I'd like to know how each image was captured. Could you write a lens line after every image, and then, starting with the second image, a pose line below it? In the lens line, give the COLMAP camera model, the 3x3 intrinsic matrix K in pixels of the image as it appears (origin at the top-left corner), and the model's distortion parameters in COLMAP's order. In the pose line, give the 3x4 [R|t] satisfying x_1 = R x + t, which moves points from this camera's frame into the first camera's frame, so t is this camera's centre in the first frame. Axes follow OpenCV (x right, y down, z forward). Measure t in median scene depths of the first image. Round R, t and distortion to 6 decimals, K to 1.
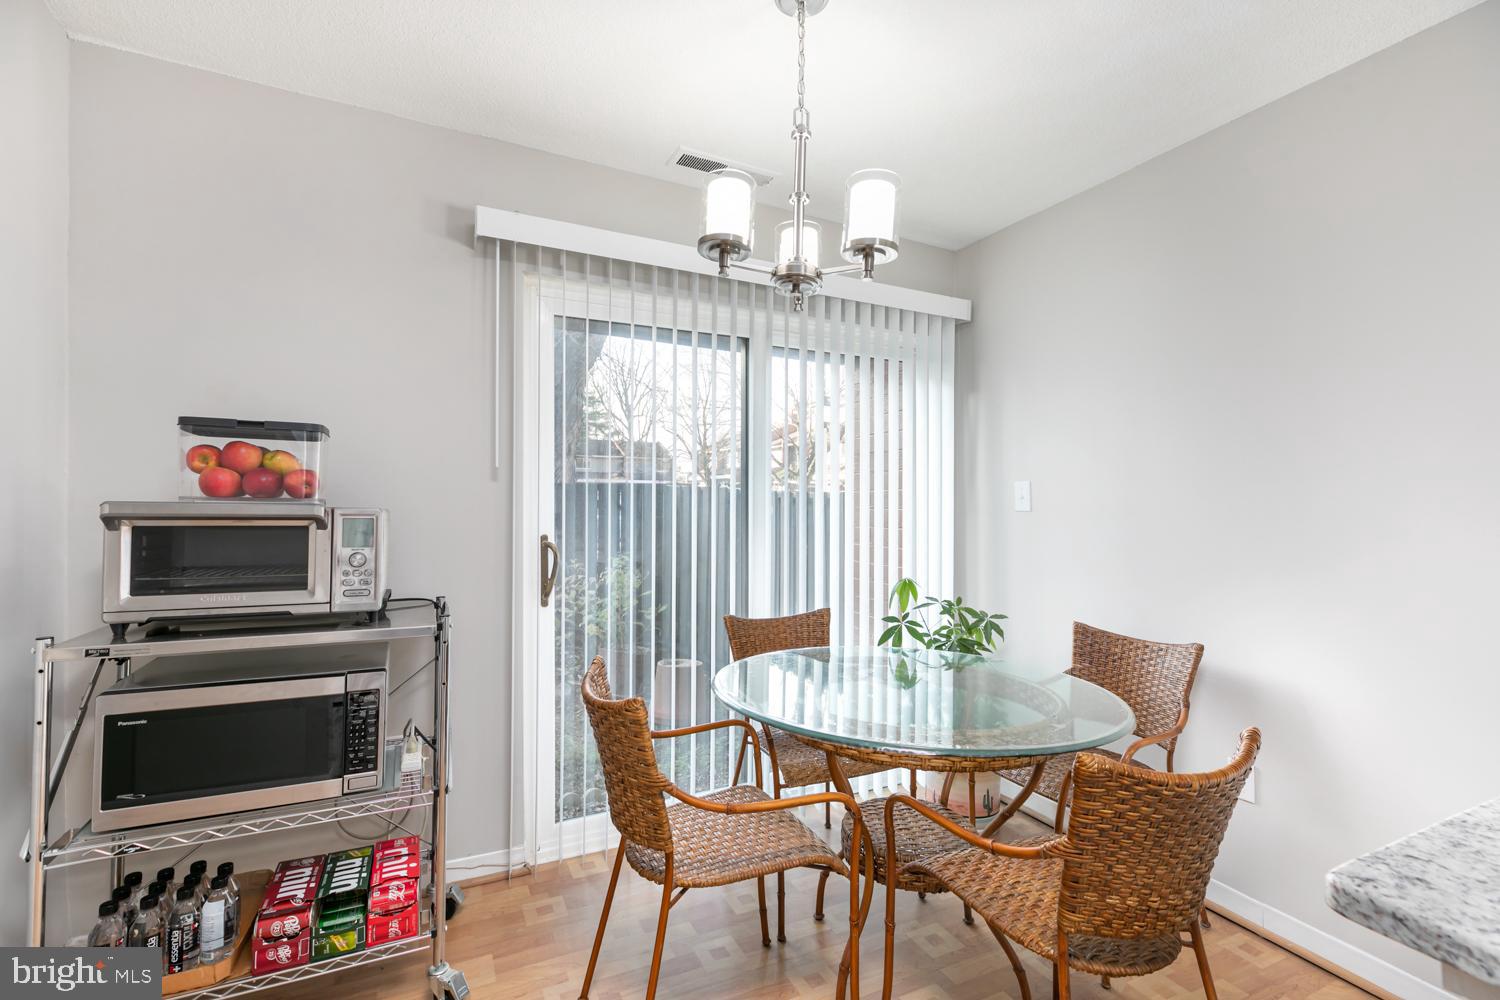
lens RADIAL K [[683.7, 0, 747.8], [0, 683.7, 495.7], [0, 0, 1]] dist [0.008098, -0.001675]
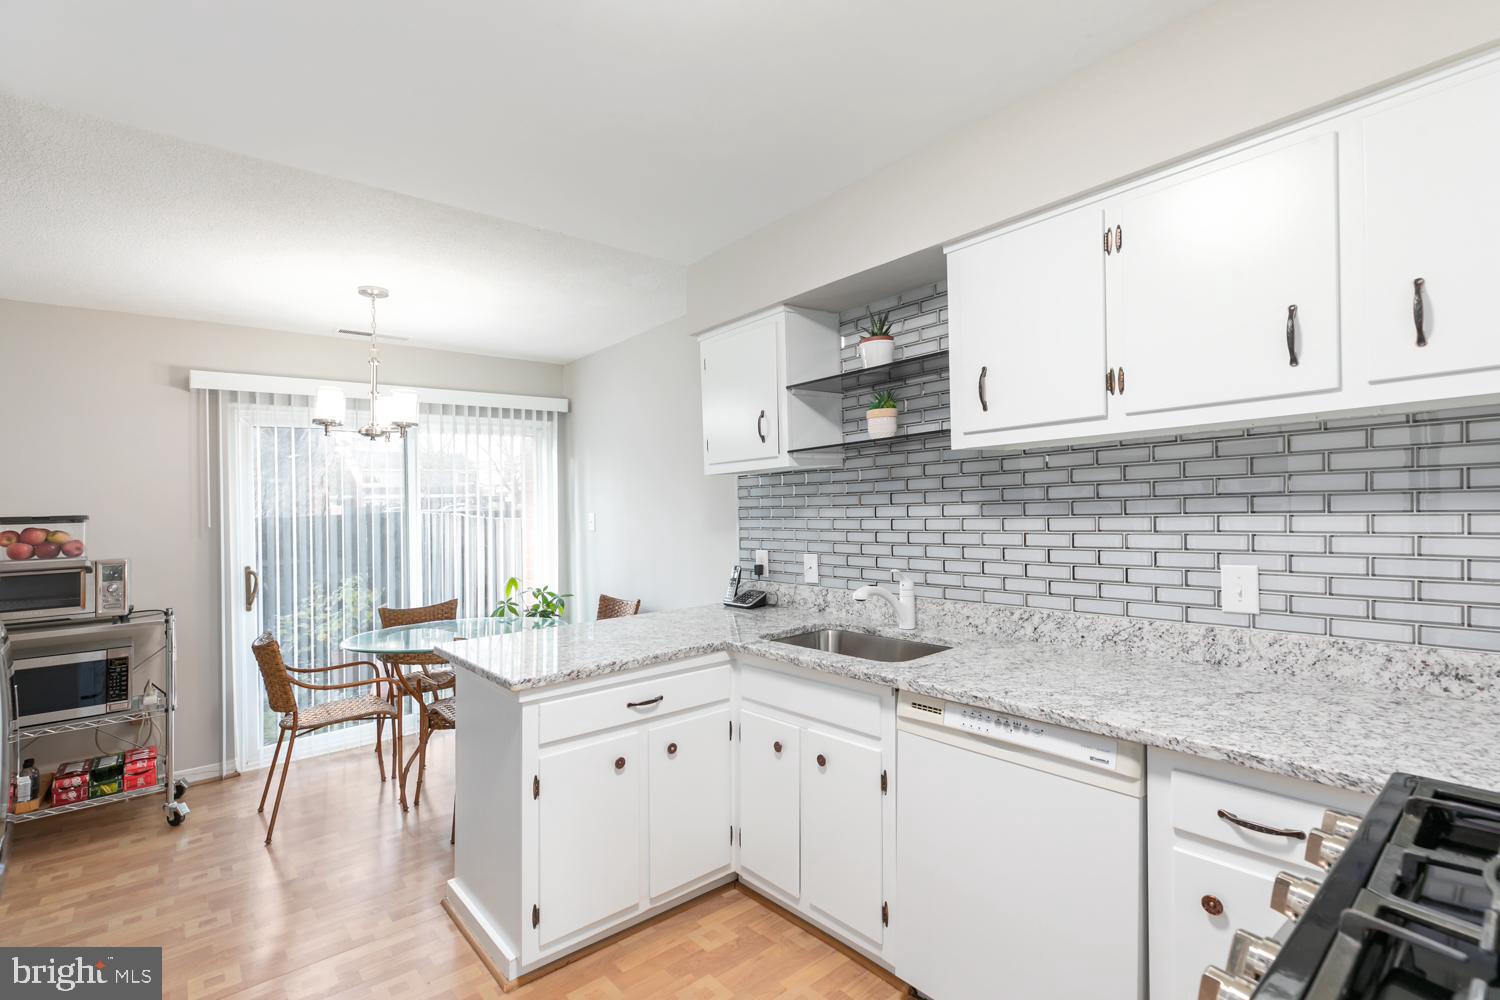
lens RADIAL K [[683.7, 0, 758.1], [0, 683.7, 479.8], [0, 0, 1]] dist [0.008098, -0.001675]
pose [[0.963241, -0.033884, 0.266494, 0.626139], [0.041804, 0.998835, -0.024099, -0.081479], [-0.265367, 0.034353, 0.963535, -1.264960]]
